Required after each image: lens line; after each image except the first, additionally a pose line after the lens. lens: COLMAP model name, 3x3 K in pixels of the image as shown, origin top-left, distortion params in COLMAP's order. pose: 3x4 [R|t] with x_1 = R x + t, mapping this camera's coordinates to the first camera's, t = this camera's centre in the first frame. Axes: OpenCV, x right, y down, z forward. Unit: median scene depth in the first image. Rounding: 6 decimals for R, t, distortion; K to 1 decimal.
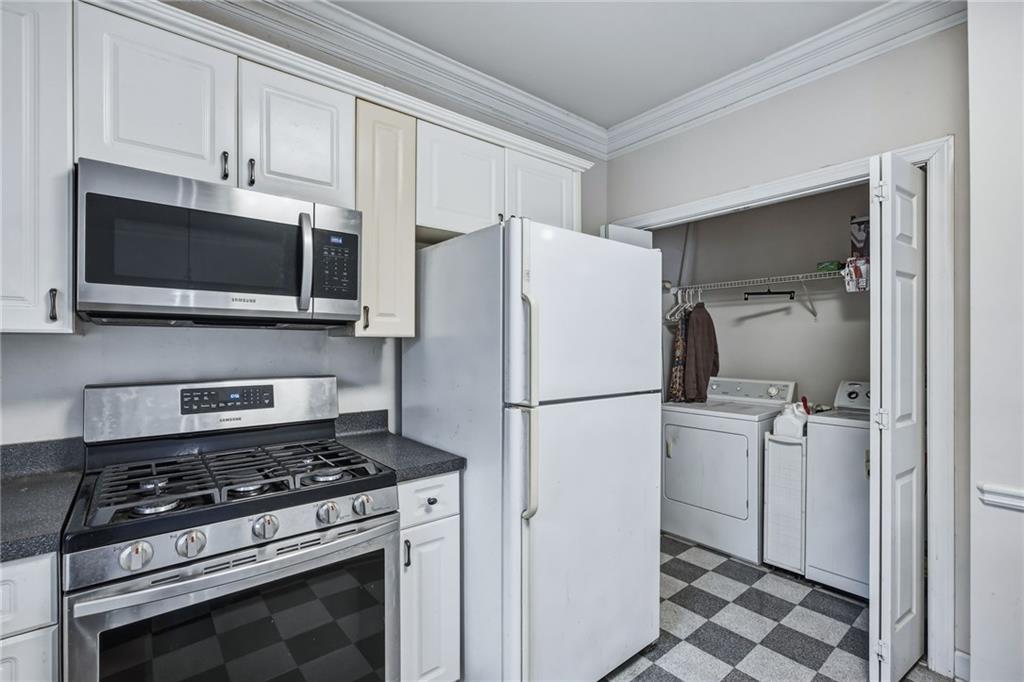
lens RADIAL K [[463.4, 0, 516.1], [0, 463.4, 344.3], [0, 0, 1]] dist [-0.014339, 0.003905]
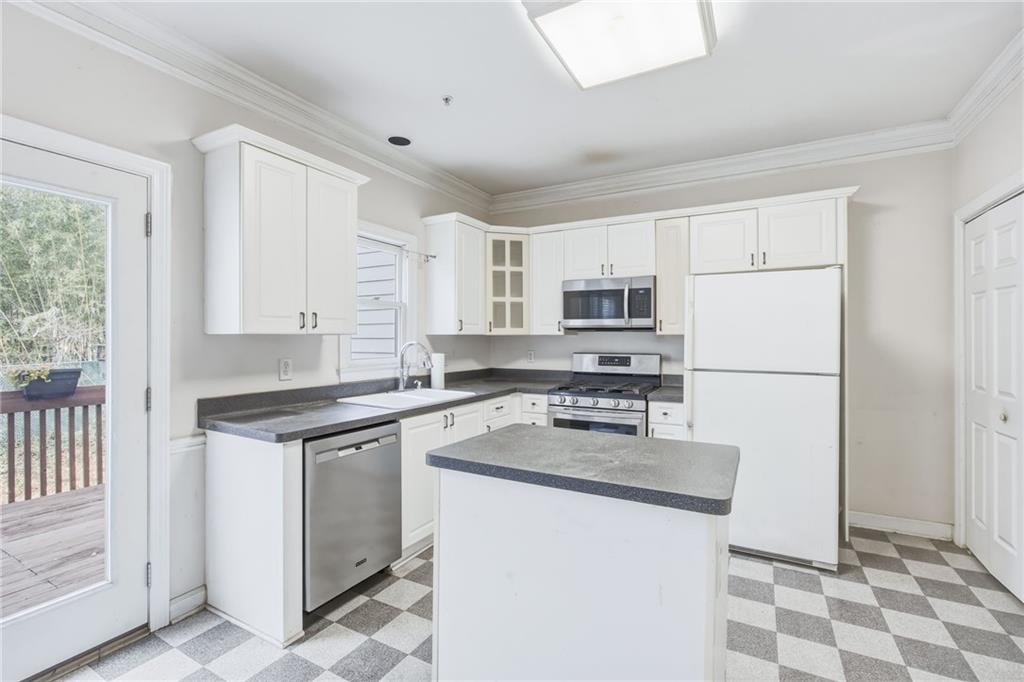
lens RADIAL K [[463.4, 0, 519.7], [0, 463.4, 336.1], [0, 0, 1]] dist [-0.014339, 0.003905]
pose [[0.385290, -0.005071, -0.922782, 1.491512], [-0.005891, 0.999951, -0.007955, 0.010412], [0.922777, 0.008501, 0.385241, -0.411384]]
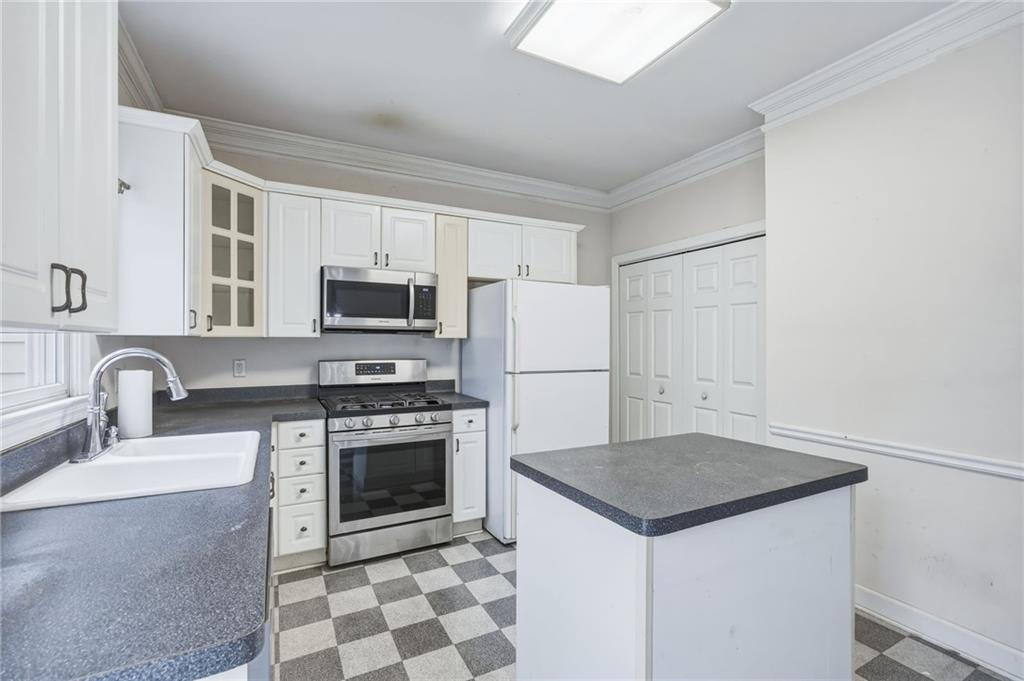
lens RADIAL K [[463.4, 0, 520.4], [0, 463.4, 343.2], [0, 0, 1]] dist [-0.014339, 0.003905]
pose [[0.981102, 0.002713, -0.193474, 0.417990], [-0.002710, 0.999996, 0.000279, 0.003028], [0.193474, 0.000250, 0.981105, -0.920356]]
